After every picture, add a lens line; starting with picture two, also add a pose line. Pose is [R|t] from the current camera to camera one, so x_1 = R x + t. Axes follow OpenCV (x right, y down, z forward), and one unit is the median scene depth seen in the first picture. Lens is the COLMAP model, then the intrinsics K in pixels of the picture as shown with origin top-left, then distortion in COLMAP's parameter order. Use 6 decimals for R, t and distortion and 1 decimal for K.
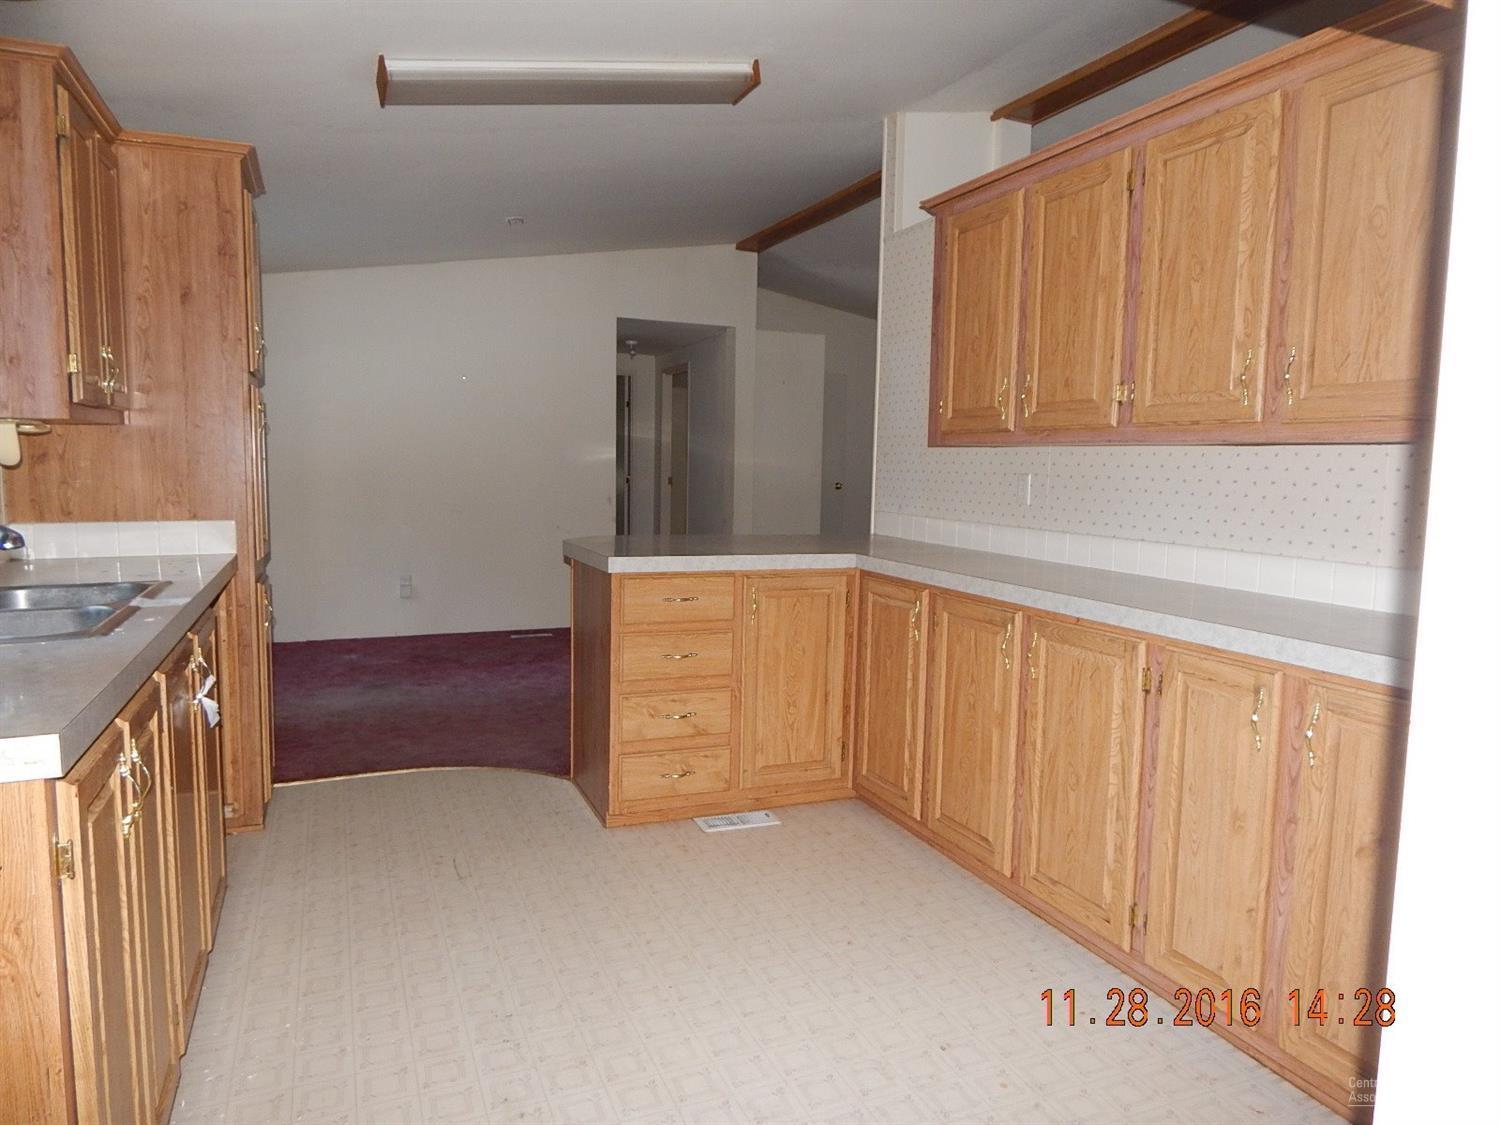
lens RADIAL K [[951.6, 0, 759.3], [0, 951.6, 562.7], [0, 0, 1]] dist [0.006844, 0.003000]
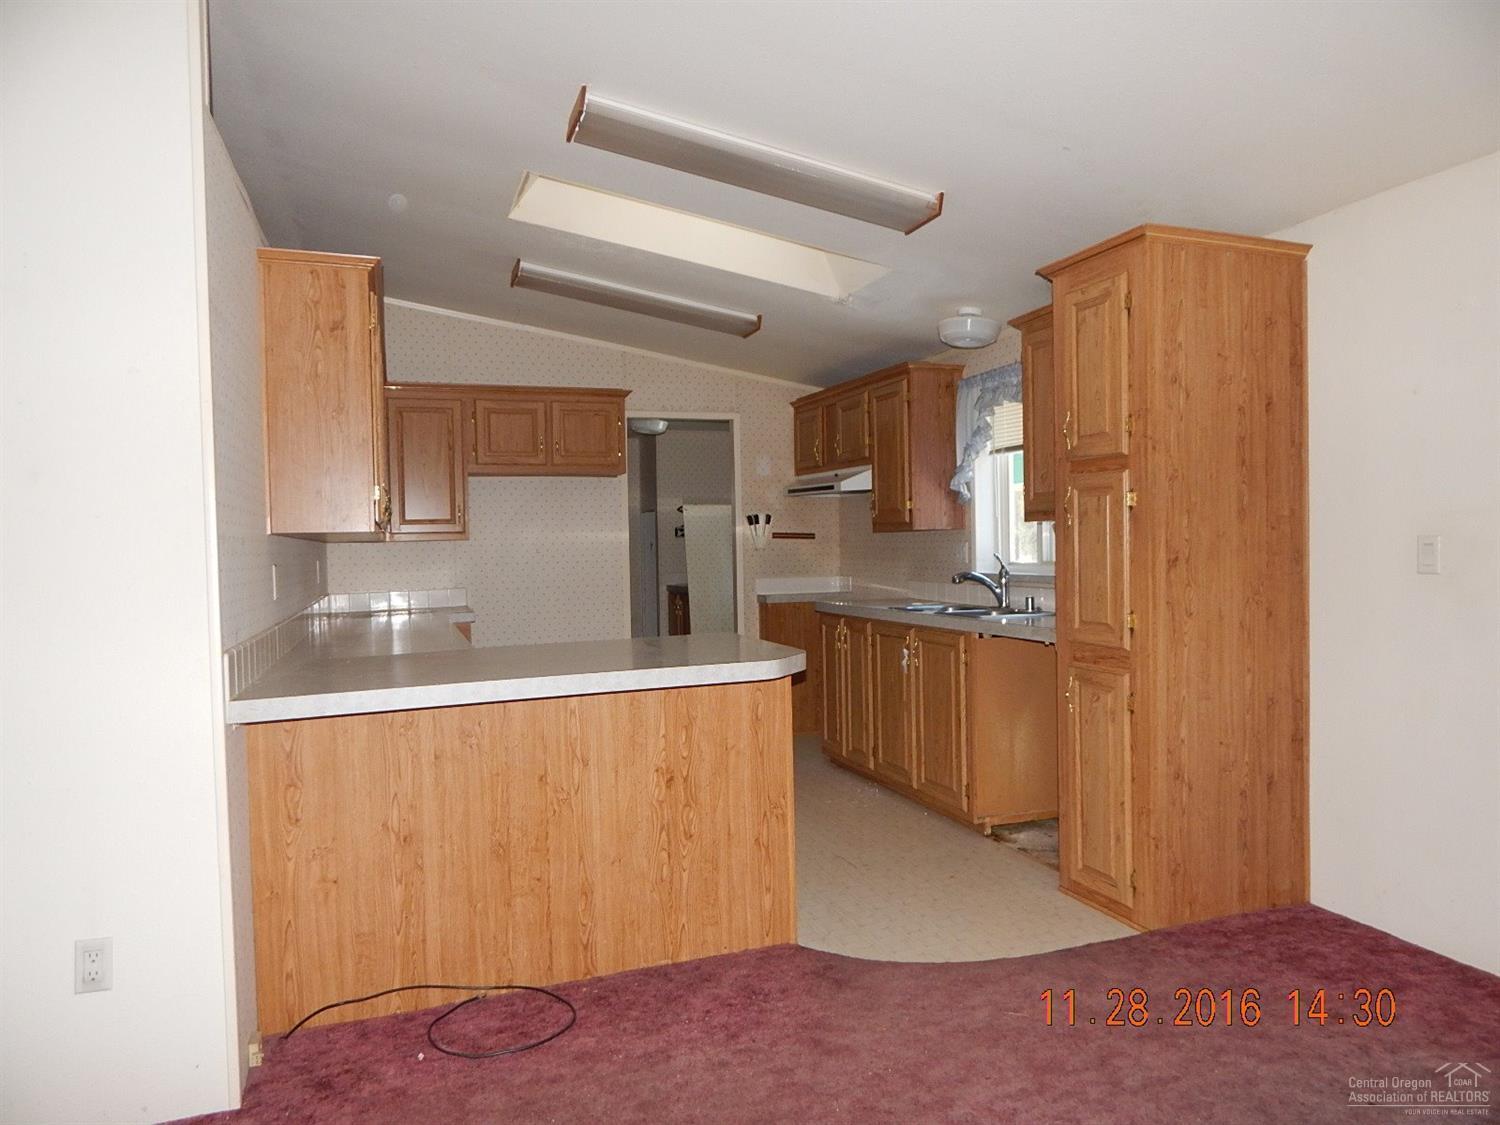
lens RADIAL K [[951.6, 0, 759.3], [0, 951.6, 562.7], [0, 0, 1]] dist [0.006844, 0.003000]
pose [[0.970671, -0.066299, -0.231089, 0.230328], [0.044612, 0.994201, -0.097846, 0.048228], [0.236236, 0.084667, 0.968000, -0.379967]]
